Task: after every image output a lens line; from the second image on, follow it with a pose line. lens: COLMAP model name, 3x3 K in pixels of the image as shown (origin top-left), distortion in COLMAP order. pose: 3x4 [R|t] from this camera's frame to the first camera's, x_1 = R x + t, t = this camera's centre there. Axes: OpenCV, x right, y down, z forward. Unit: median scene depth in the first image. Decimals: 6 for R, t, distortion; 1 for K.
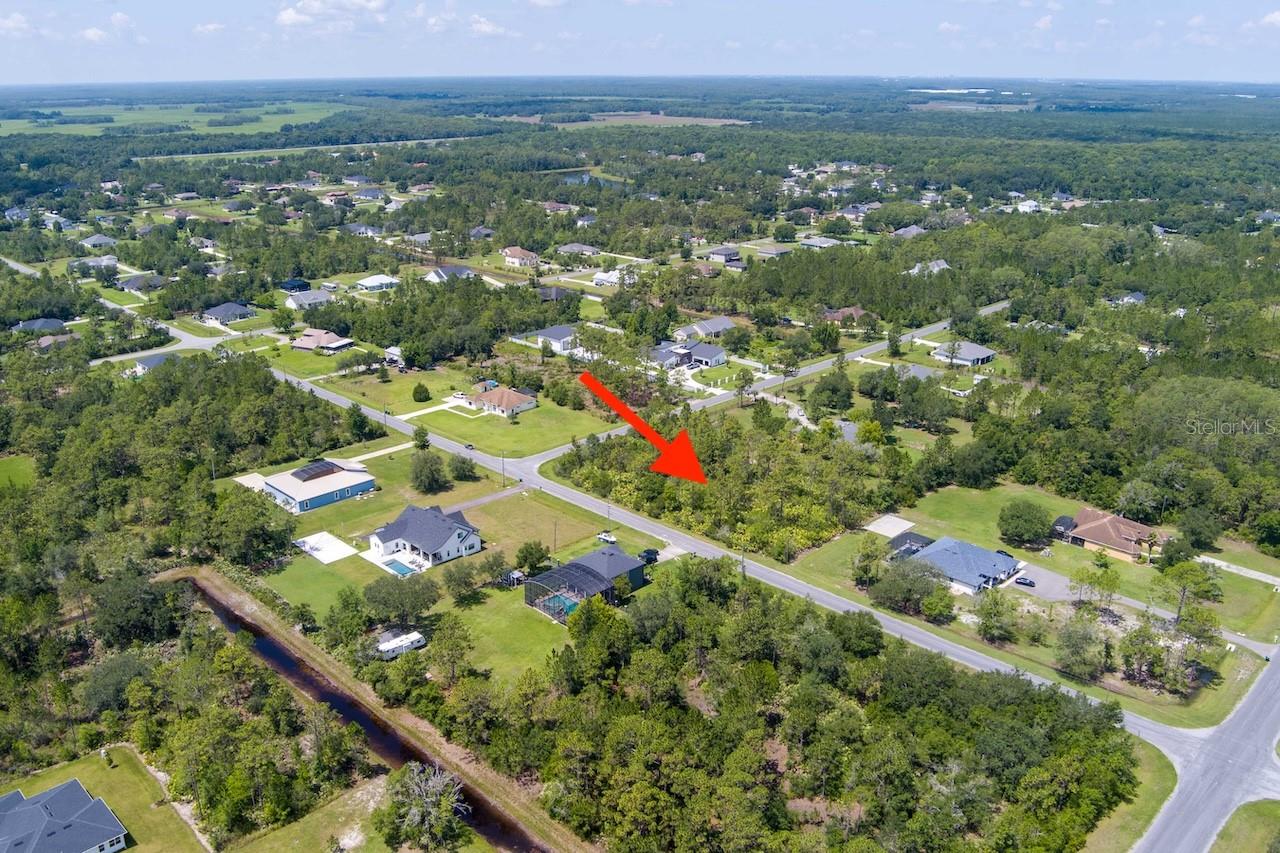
lens RADIAL K [[1044.8, 0, 636.9], [0, 1044.8, 417.6], [0, 0, 1]] dist [-0.082687, 0.039519]
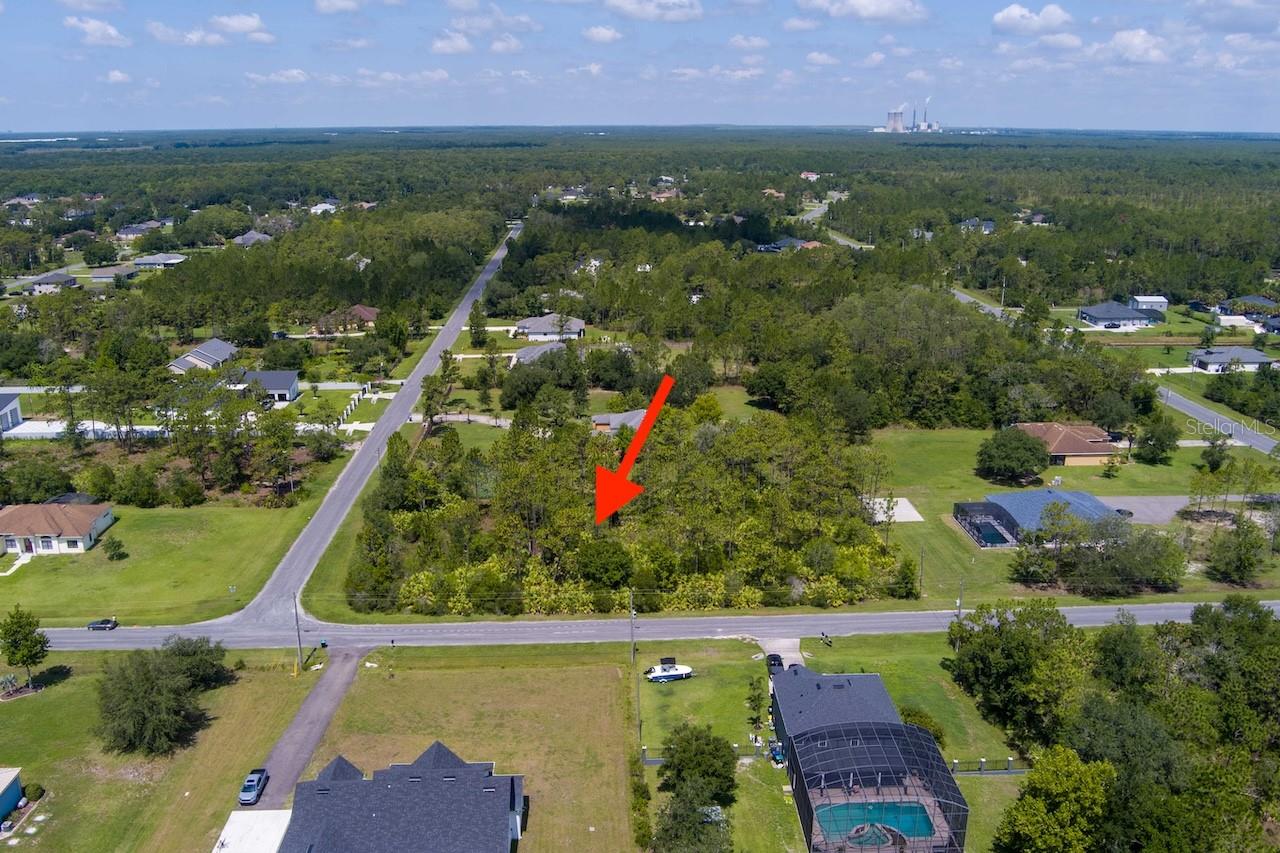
lens RADIAL K [[1033.6, 0, 638.8], [0, 1033.6, 425.2], [0, 0, 1]] dist [-0.071677, 0.019289]
pose [[0.674413, -0.206876, 0.708780, -0.266379], [0.233559, 0.970427, 0.061010, -0.025799], [-0.700441, 0.124396, 0.702786, 0.460640]]
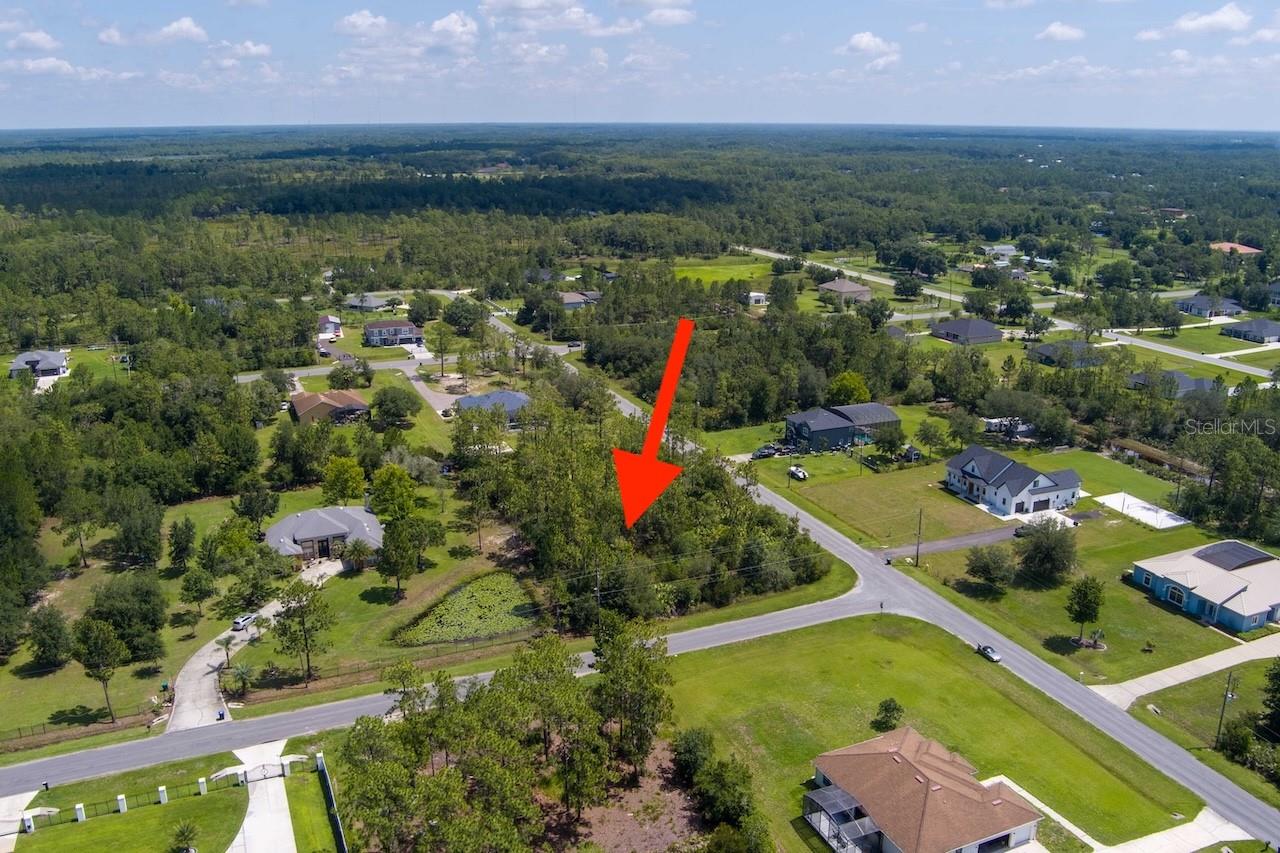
lens RADIAL K [[1033.6, 0, 638.8], [0, 1033.6, 425.2], [0, 0, 1]] dist [-0.071677, 0.019289]
pose [[-0.928754, -0.104828, 0.355565, -0.149261], [0.119069, 0.823994, 0.553946, -0.295974], [-0.351053, 0.556816, -0.752807, 1.203845]]
